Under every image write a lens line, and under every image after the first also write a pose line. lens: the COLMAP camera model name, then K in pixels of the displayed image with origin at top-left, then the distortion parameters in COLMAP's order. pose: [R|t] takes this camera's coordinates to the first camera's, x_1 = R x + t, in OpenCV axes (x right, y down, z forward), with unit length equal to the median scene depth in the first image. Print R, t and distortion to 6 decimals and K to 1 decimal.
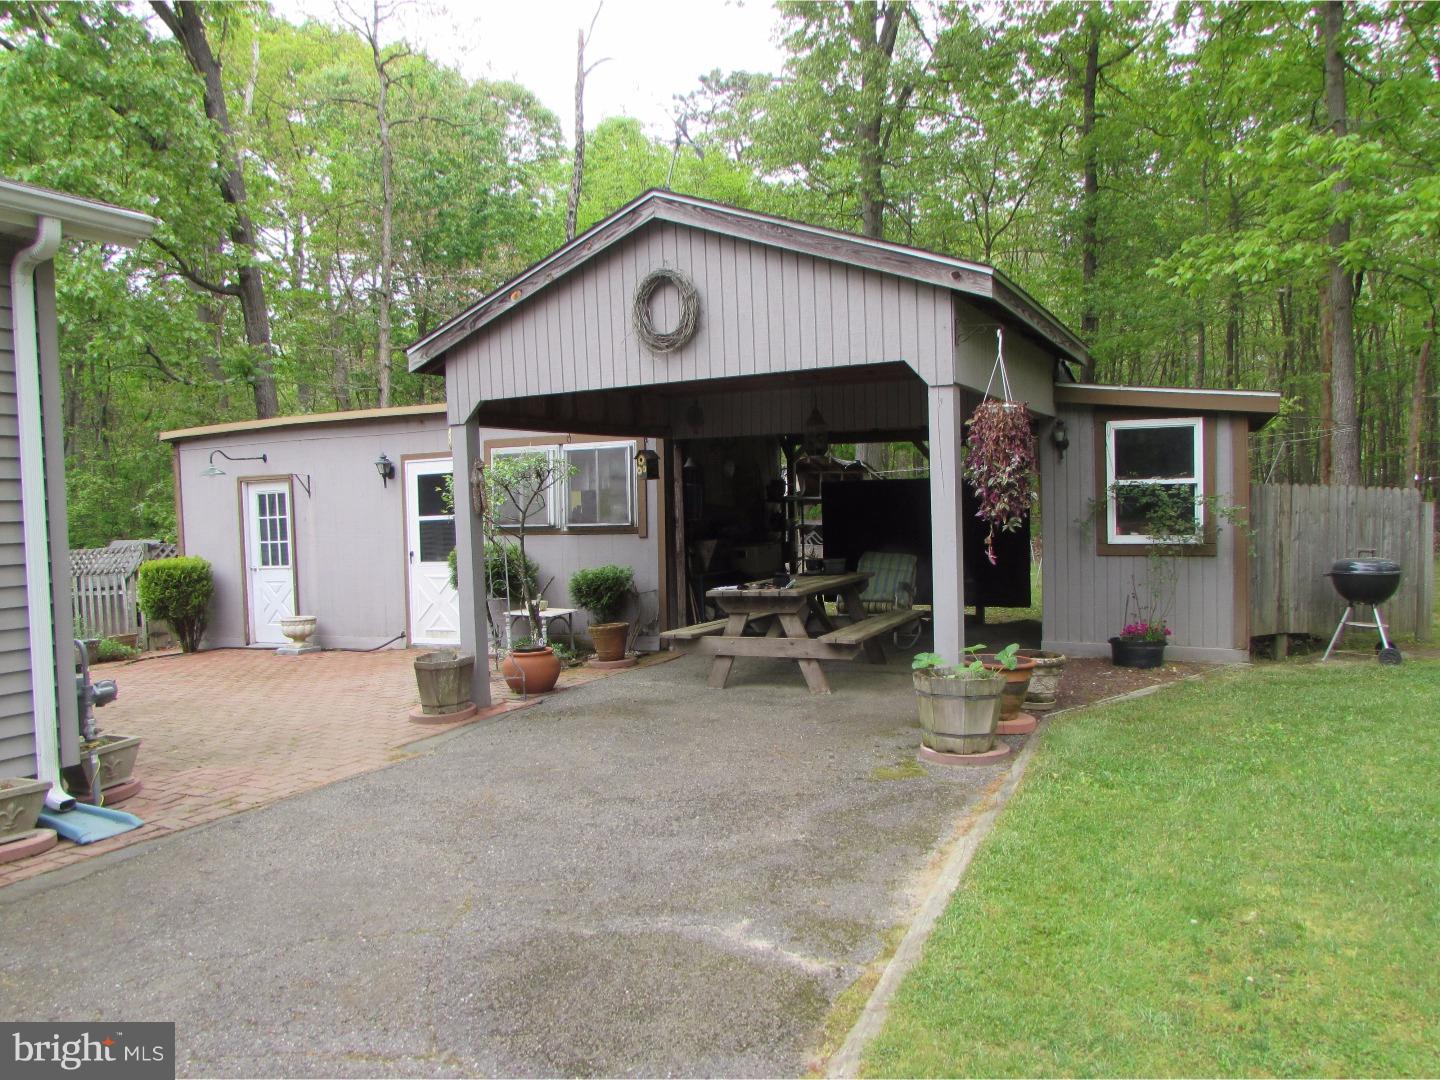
lens RADIAL K [[999.7, 0, 719.5], [0, 999.7, 538.0], [0, 0, 1]] dist [-0.022239, 0.002437]
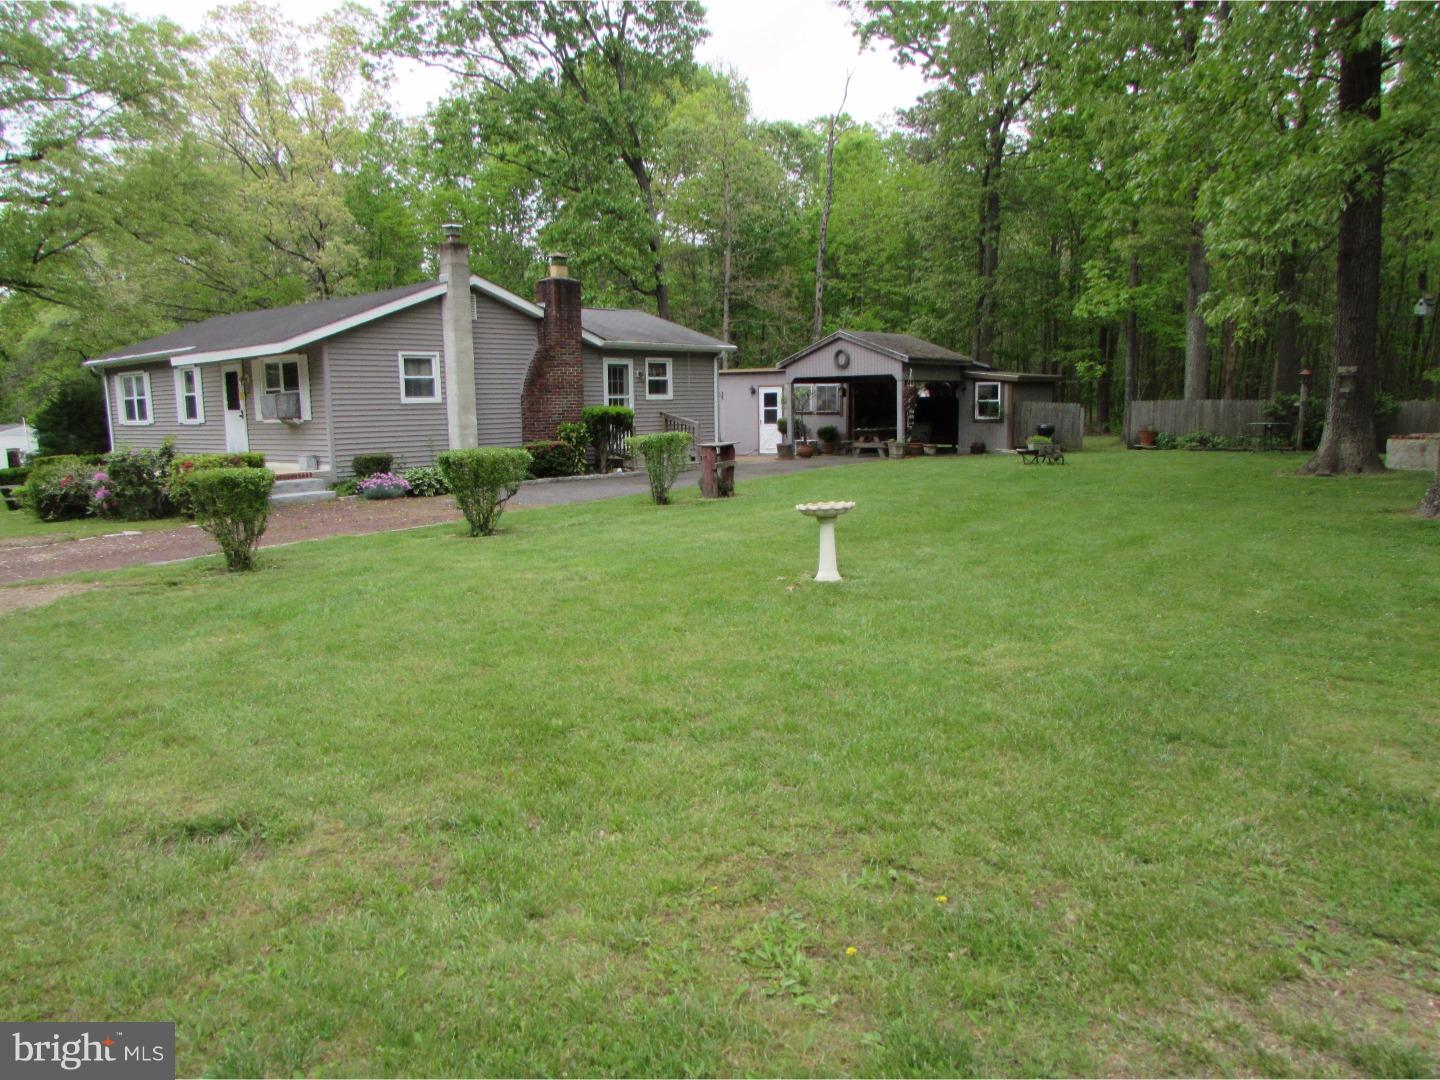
lens RADIAL K [[999.7, 0, 721.9], [0, 999.7, 534.4], [0, 0, 1]] dist [-0.022239, 0.002437]
pose [[0.970795, 0.045504, -0.235554, 0.372894], [-0.021561, 0.994423, 0.103239, 0.063865], [0.238938, -0.095145, 0.966362, -2.523142]]
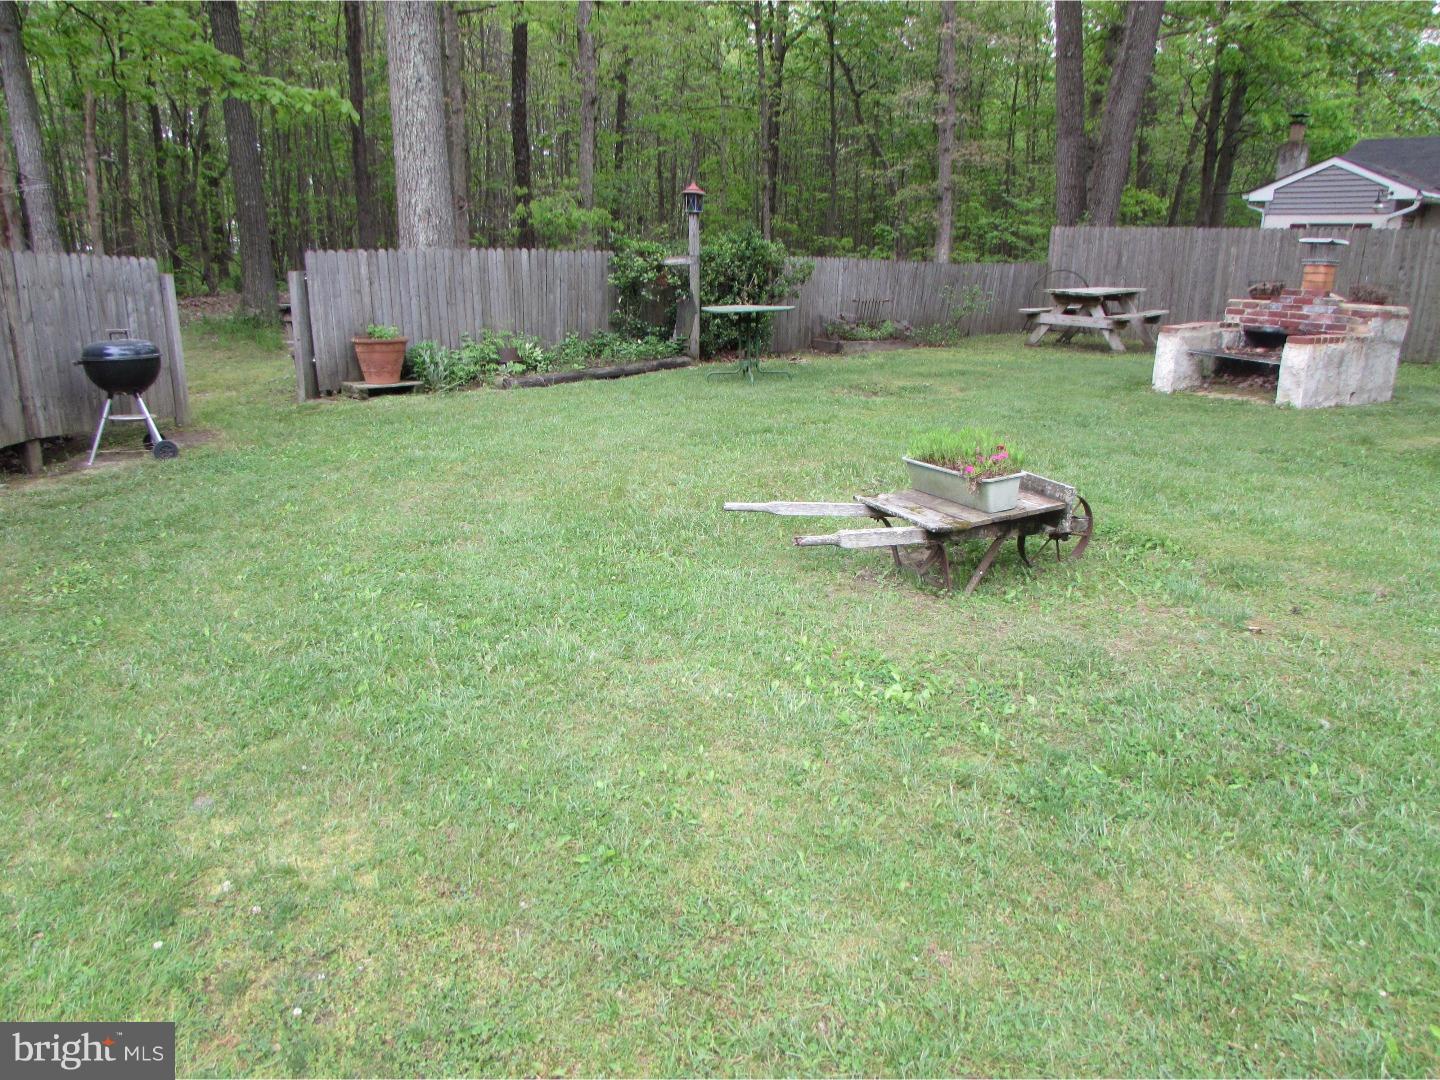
lens RADIAL K [[999.7, 0, 723.9], [0, 999.7, 535.1], [0, 0, 1]] dist [-0.022239, 0.002437]
pose [[0.383186, -0.228867, 0.894868, 0.039504], [0.024772, 0.971014, 0.237734, -0.006782], [-0.923339, -0.068929, 0.377749, 0.164915]]
